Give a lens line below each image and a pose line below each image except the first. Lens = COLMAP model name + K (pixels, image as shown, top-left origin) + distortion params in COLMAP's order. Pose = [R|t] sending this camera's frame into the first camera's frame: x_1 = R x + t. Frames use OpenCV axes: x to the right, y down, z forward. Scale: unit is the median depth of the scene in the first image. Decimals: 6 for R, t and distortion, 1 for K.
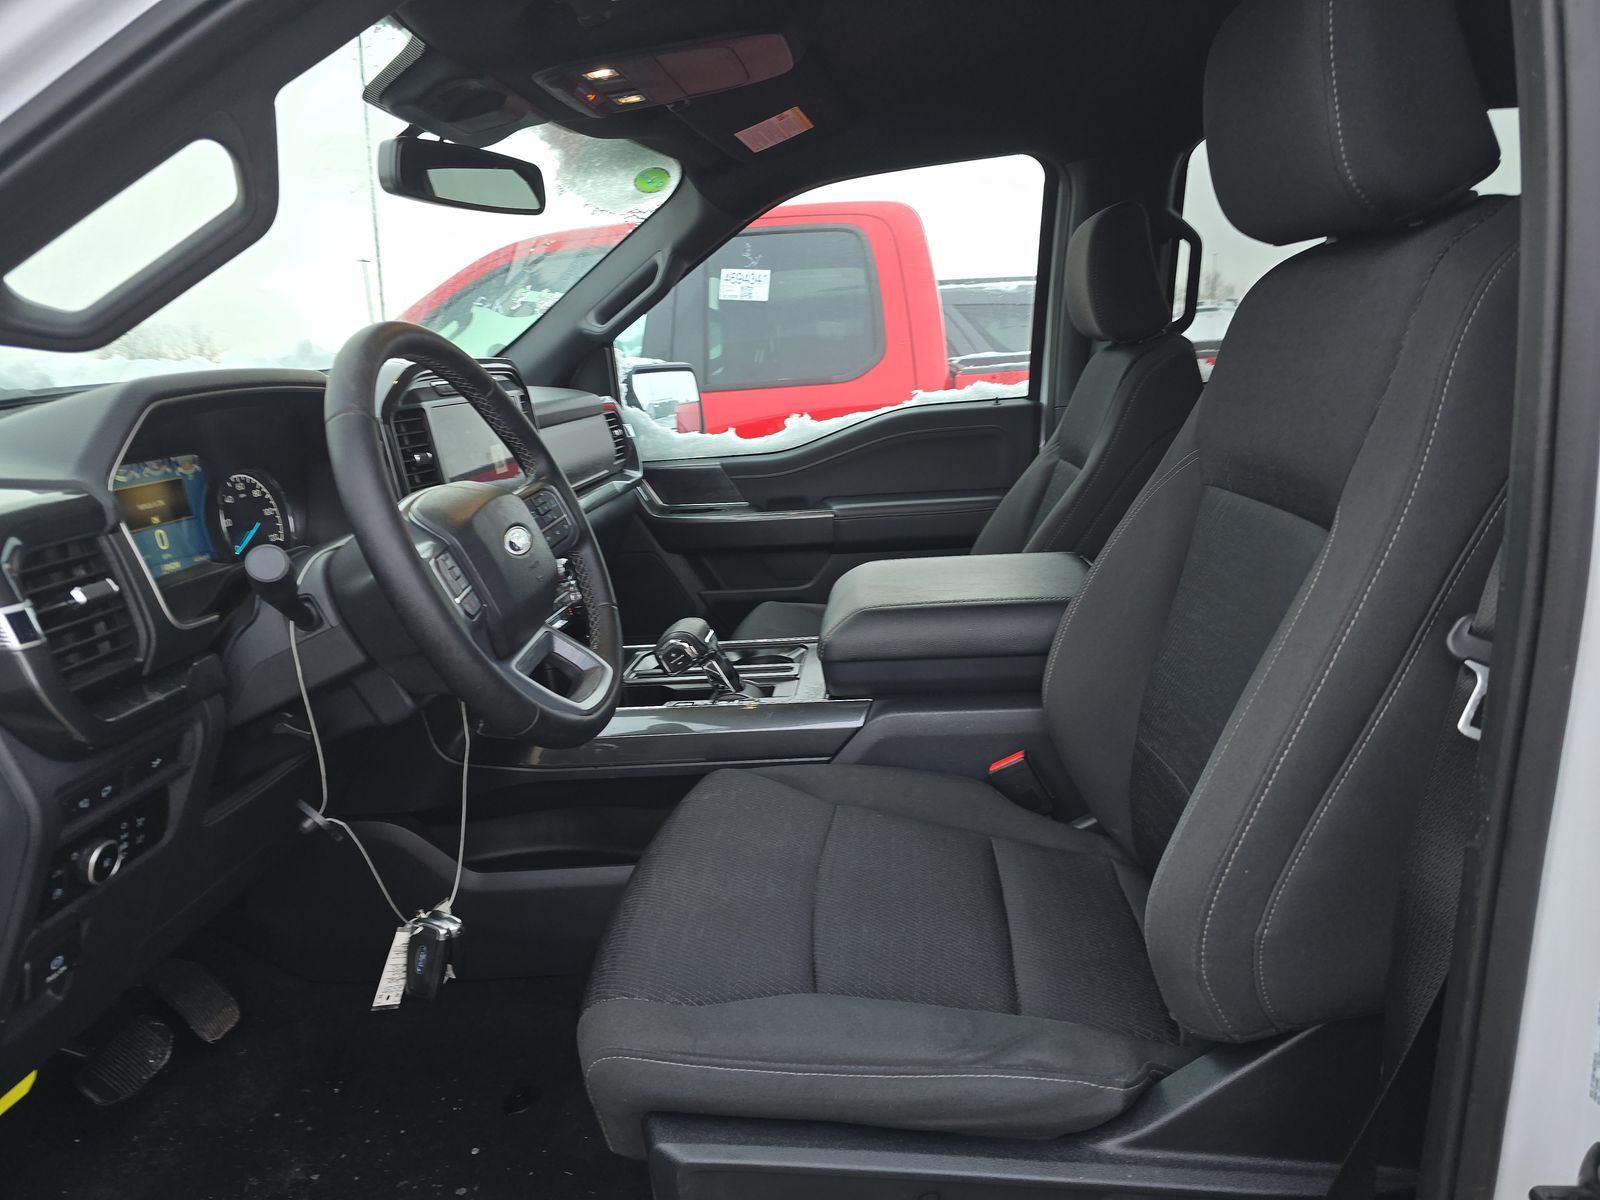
lens RADIAL K [[1088.2, 0, 788.6], [0, 1088.2, 642.4], [0, 0, 1]] dist [0.051747, -0.041494]
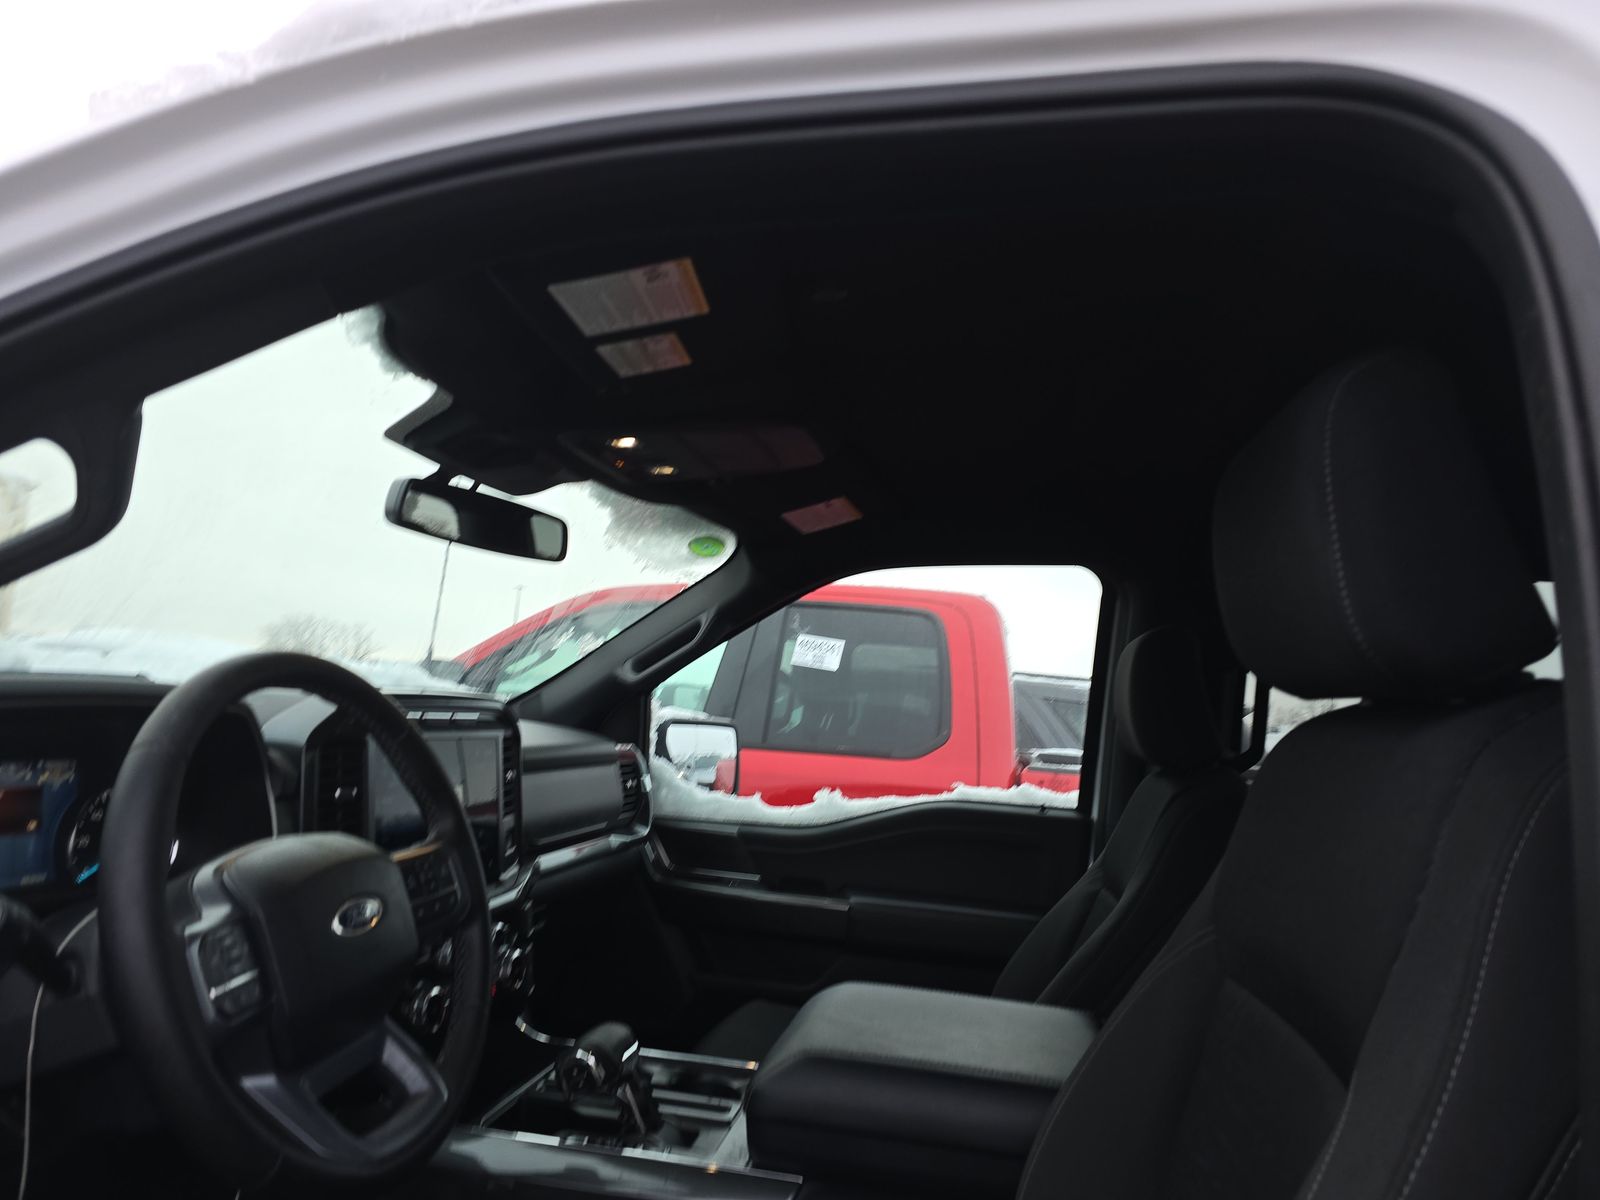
lens RADIAL K [[1088.2, 0, 794.2], [0, 1088.2, 603.0], [0, 0, 1]] dist [0.051747, -0.041494]
pose [[0.986633, 0.122195, -0.107811, 0.067139], [-0.152143, 0.927733, -0.340829, -0.038768], [0.058372, 0.352676, 0.933923, 0.076685]]
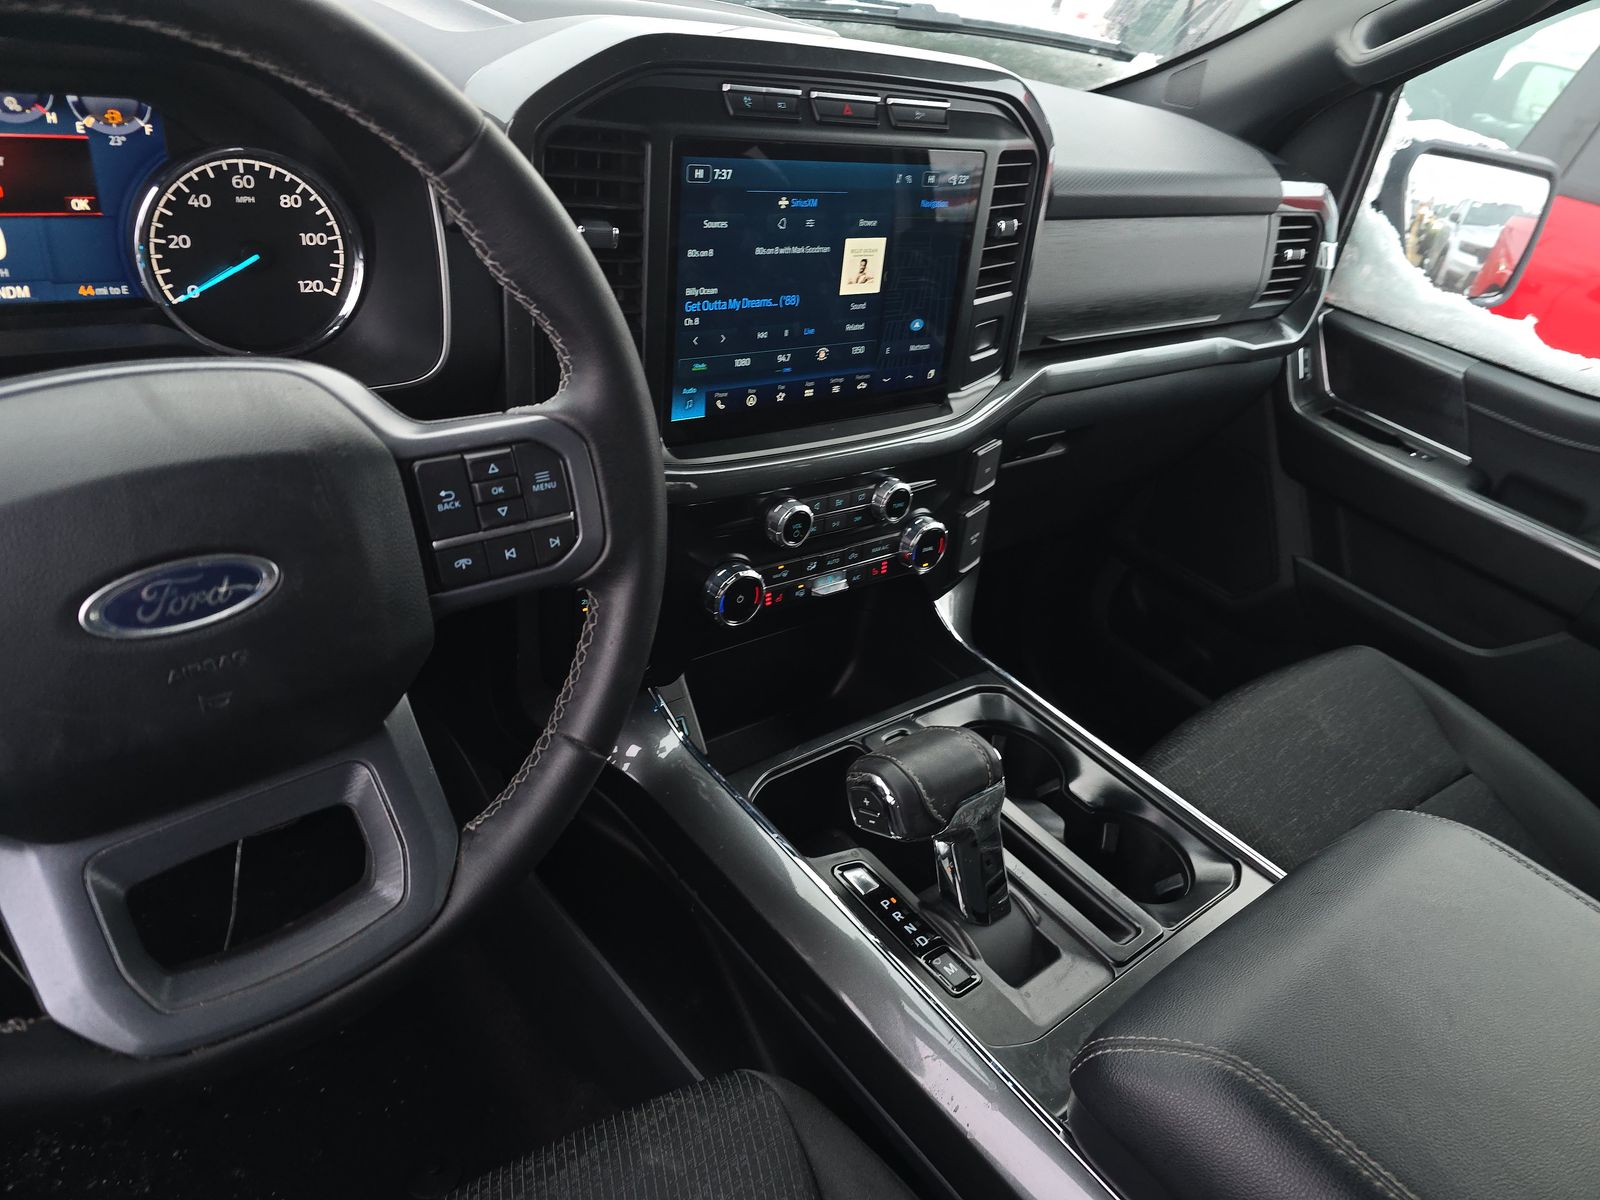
lens RADIAL K [[1088.2, 0, 800.7], [0, 1088.2, 597.9], [0, 0, 1]] dist [0.051747, -0.041494]
pose [[0.694521, 0.521591, -0.495565, 0.040886], [-0.387005, 0.851488, 0.353829, -0.148676], [0.606521, -0.053956, 0.793234, 0.402431]]
